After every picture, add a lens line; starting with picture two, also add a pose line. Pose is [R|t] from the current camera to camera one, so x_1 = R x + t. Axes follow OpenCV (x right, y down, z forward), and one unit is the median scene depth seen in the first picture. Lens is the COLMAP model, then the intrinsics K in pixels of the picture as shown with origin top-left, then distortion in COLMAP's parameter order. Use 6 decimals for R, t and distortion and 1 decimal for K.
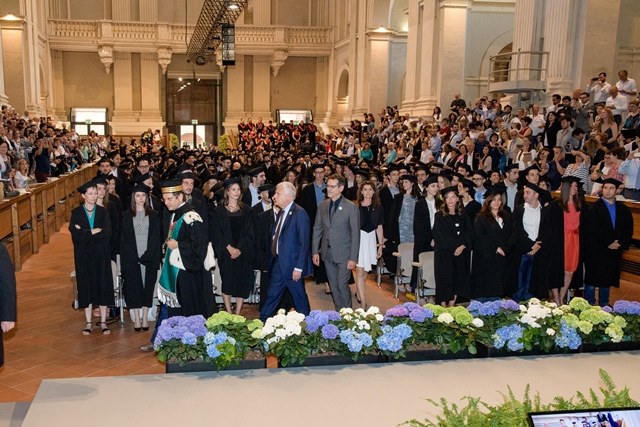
lens RADIAL K [[654.5, 0, 257.7], [0, 654.5, 242.7], [0, 0, 1]] dist [-0.014652, 0.039215]
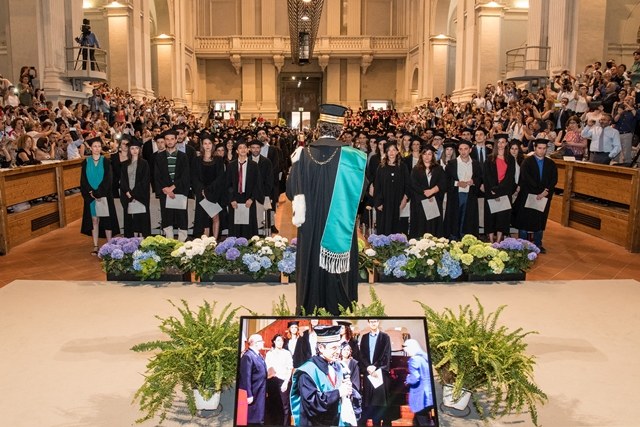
lens RADIAL K [[498.9, 0, 293.3], [0, 498.9, 197.0], [0, 0, 1]] dist [-0.117525, 0.056730]
pose [[0.987097, 0.017851, -0.159123, 0.076910], [-0.020312, 0.999698, -0.013858, 0.008737], [0.158827, 0.016911, 0.987162, 0.023350]]
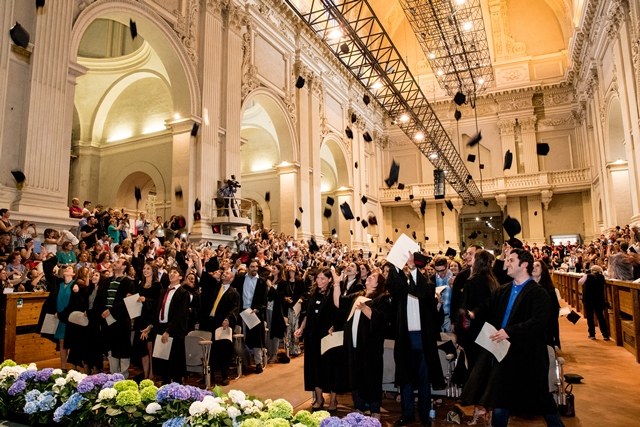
lens RADIAL K [[444.7, 0, 320.0], [0, 444.7, 213.5], [0, 0, 1]] dist [-0.121221, 0.062847]
pose [[0.832006, -0.092747, -0.546958, 0.189272], [-0.064767, 0.962945, -0.261805, 0.002949], [0.550972, 0.253248, 0.795170, 0.140216]]
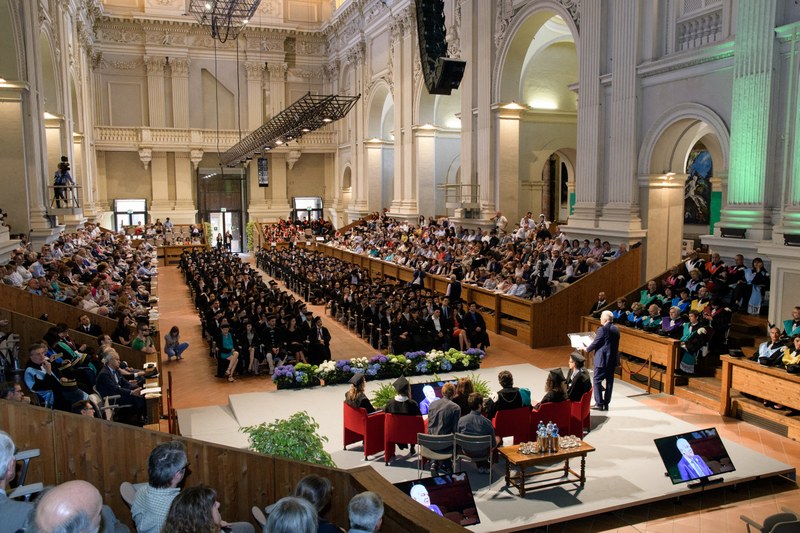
lens RADIAL K [[647.3, 0, 384.2], [0, 647.3, 267.0], [0, 0, 1]] dist [-0.050099, 0.002674]
pose [[0.983235, -0.031254, 0.179647, -0.035589], [0.040047, 0.998160, -0.045526, -0.025742], [-0.177894, 0.051957, 0.982677, -0.291089]]
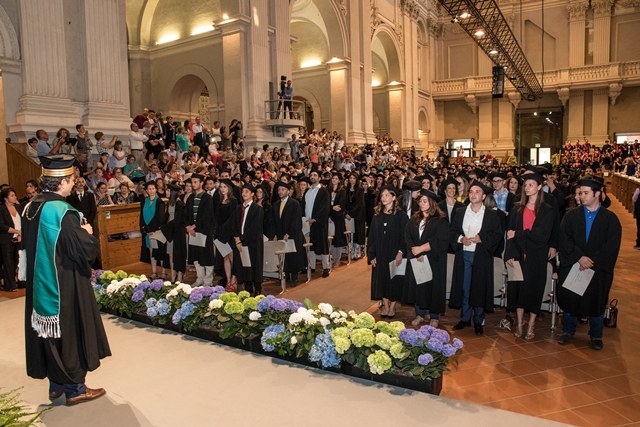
lens RADIAL K [[449.9, 0, 320.0], [0, 449.9, 213.5], [0, 0, 1]] dist [-0.126905, 0.073799]
pose [[0.770393, 0.044910, -0.635986, 0.191309], [-0.073543, 0.997117, -0.018674, -0.006693], [0.633314, 0.061159, 0.771475, 0.118468]]
